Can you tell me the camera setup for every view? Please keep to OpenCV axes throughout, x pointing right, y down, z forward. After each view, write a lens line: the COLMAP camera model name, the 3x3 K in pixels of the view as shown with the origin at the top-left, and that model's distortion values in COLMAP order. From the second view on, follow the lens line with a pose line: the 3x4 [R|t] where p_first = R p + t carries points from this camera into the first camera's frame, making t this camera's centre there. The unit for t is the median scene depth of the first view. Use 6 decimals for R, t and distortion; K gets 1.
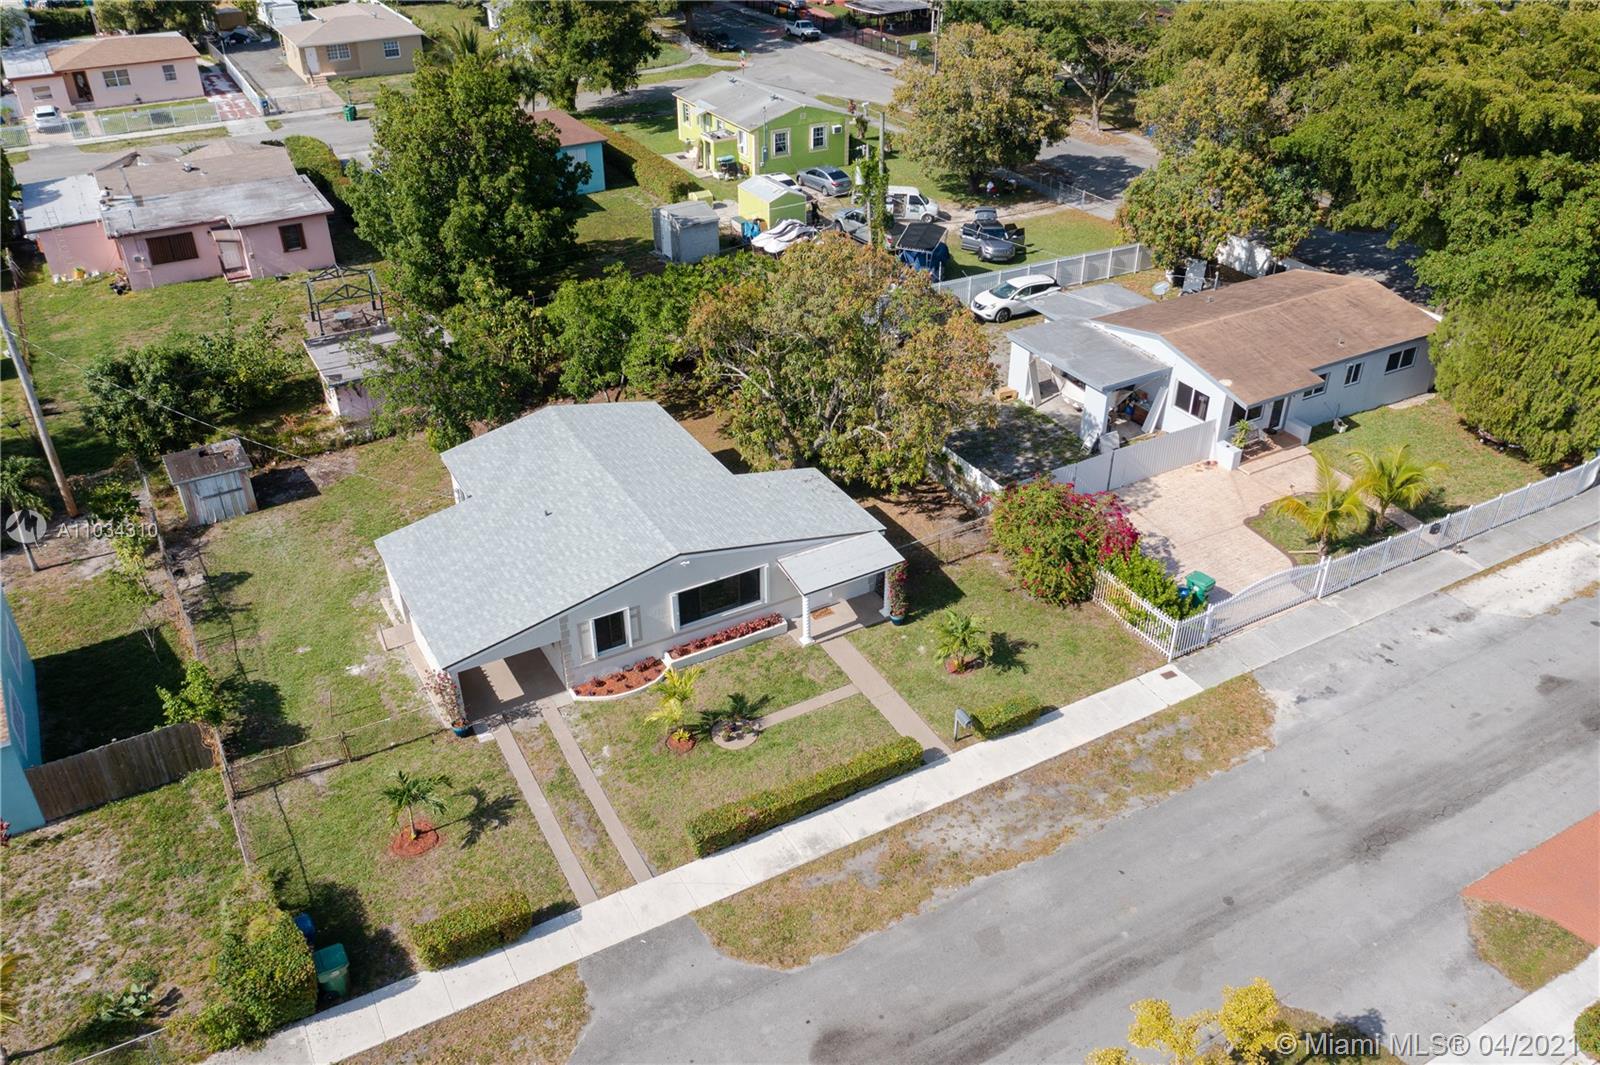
lens RADIAL K [[1255.4, 0, 796.4], [0, 1255.4, 528.9], [0, 0, 1]] dist [-0.008168, 0.007908]
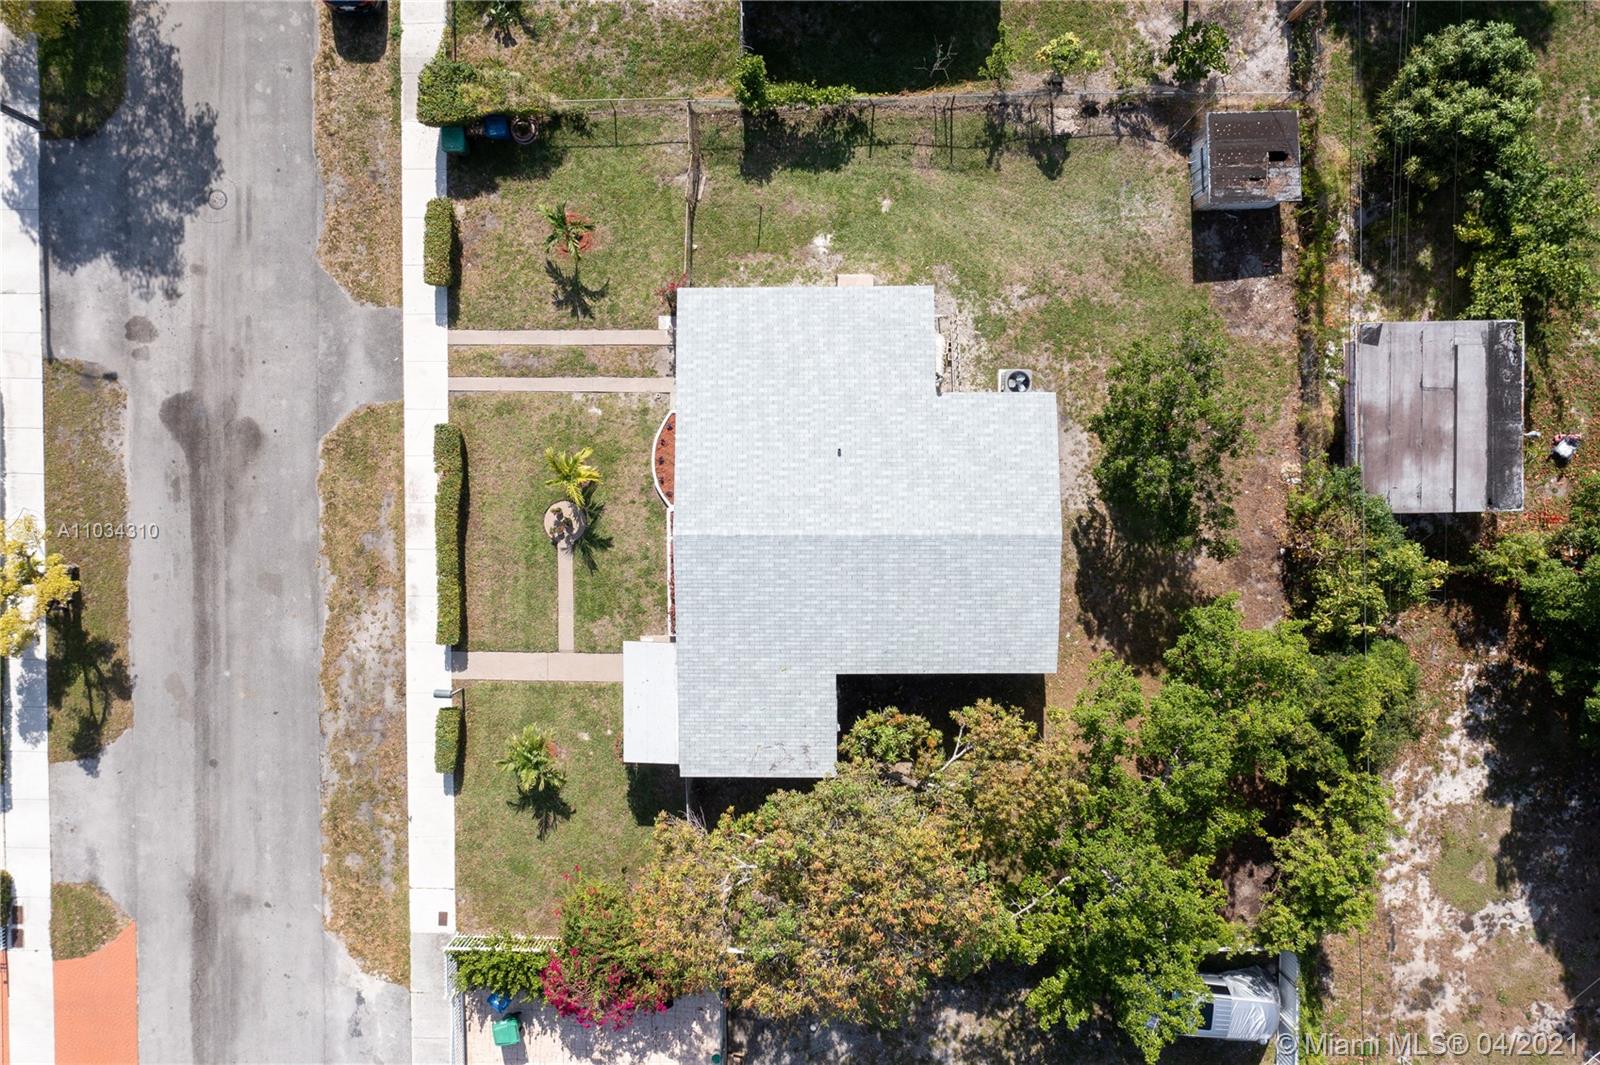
lens RADIAL K [[1263.7, 0, 808.2], [0, 1263.7, 530.4], [0, 0, 1]] dist [0.001778, -0.009020]
pose [[-0.490954, 0.870399, 0.037022, -0.181322], [-0.448261, -0.288827, 0.845955, -0.842001], [0.747011, 0.398729, 0.531967, 0.543393]]
